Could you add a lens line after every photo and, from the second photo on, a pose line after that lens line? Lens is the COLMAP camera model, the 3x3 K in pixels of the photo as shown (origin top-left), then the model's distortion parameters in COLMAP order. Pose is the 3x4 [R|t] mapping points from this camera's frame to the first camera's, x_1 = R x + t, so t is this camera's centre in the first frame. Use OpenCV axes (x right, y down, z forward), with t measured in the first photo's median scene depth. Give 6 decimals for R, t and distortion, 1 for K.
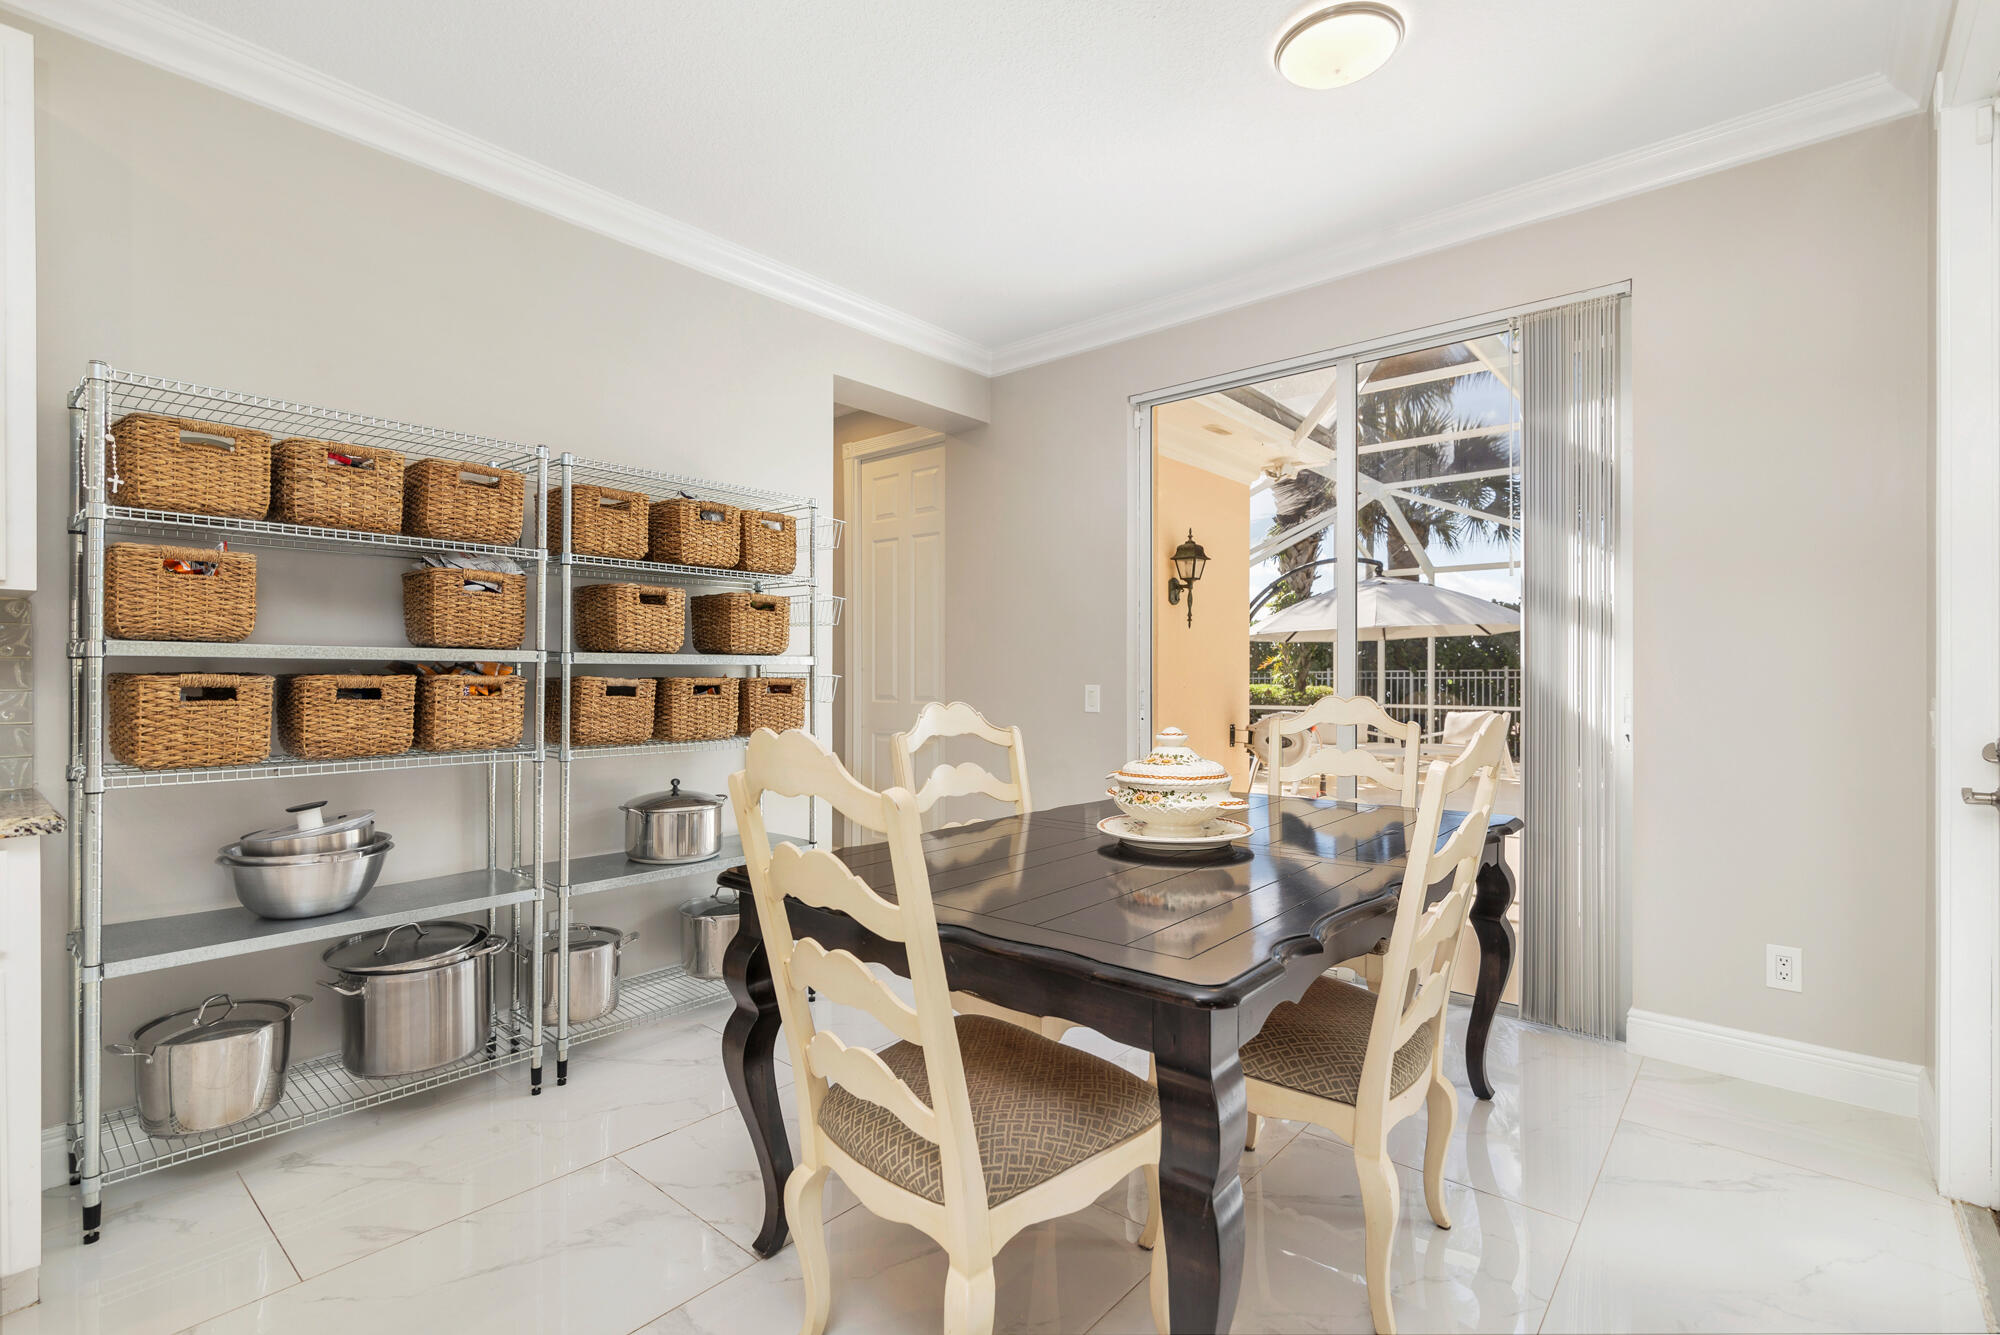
lens RADIAL K [[920.3, 0, 1004.8], [0, 920.3, 676.0], [0, 0, 1]] dist [0.000309, -0.000485]
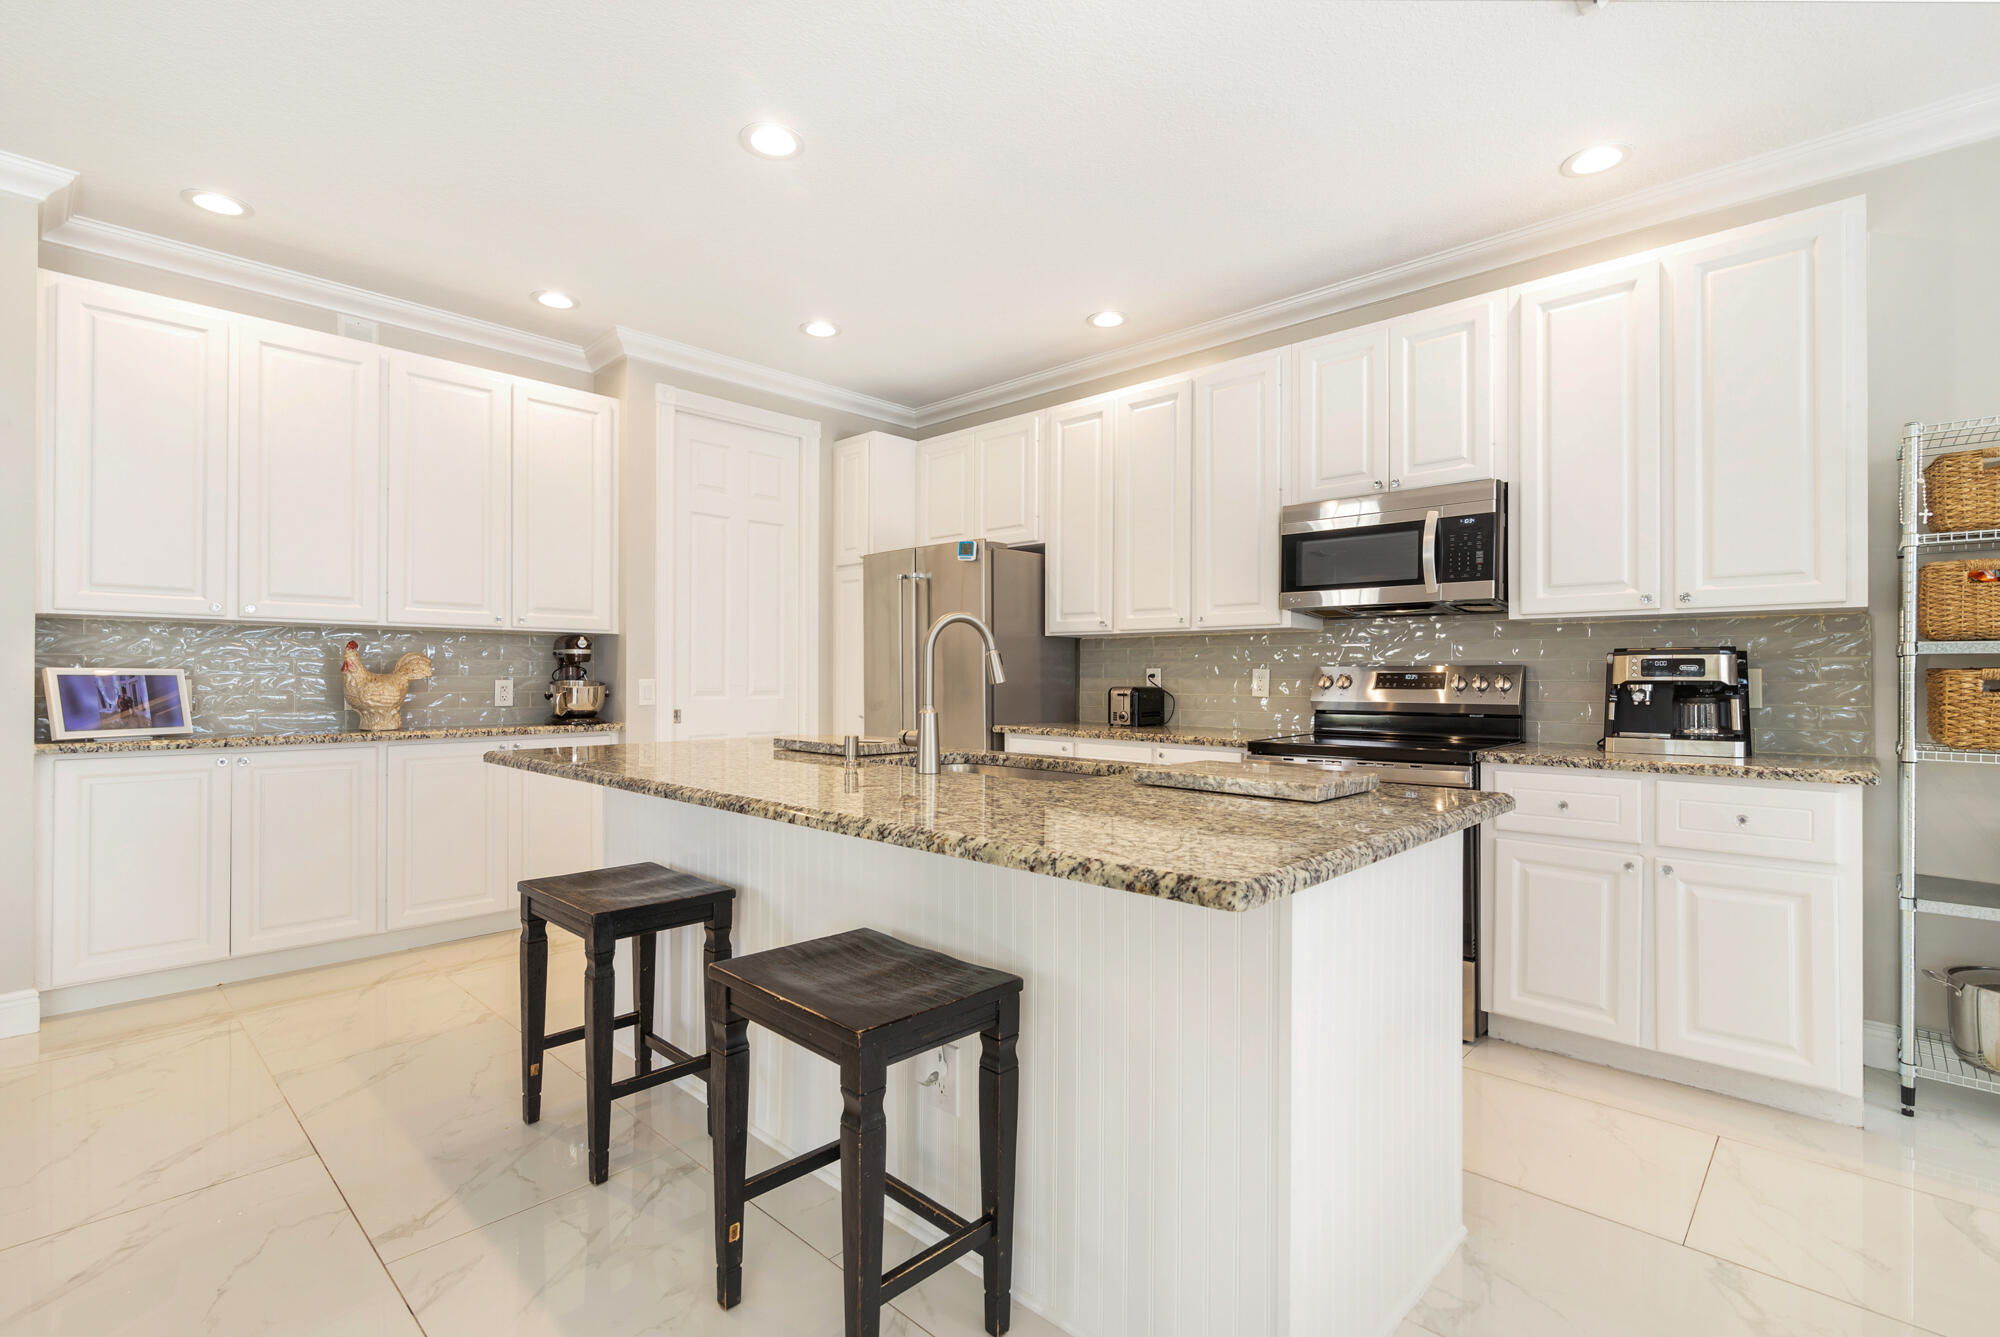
lens RADIAL K [[903.0, 0, 1000.0], [0, 903.0, 668.5], [0, 0, 1]] dist [0.001596, 0.000413]
pose [[-0.044546, -0.005348, -0.998993, 0.310975], [-0.003690, 0.999980, -0.005188, 0.008328], [0.999000, 0.003455, -0.044565, -0.196438]]
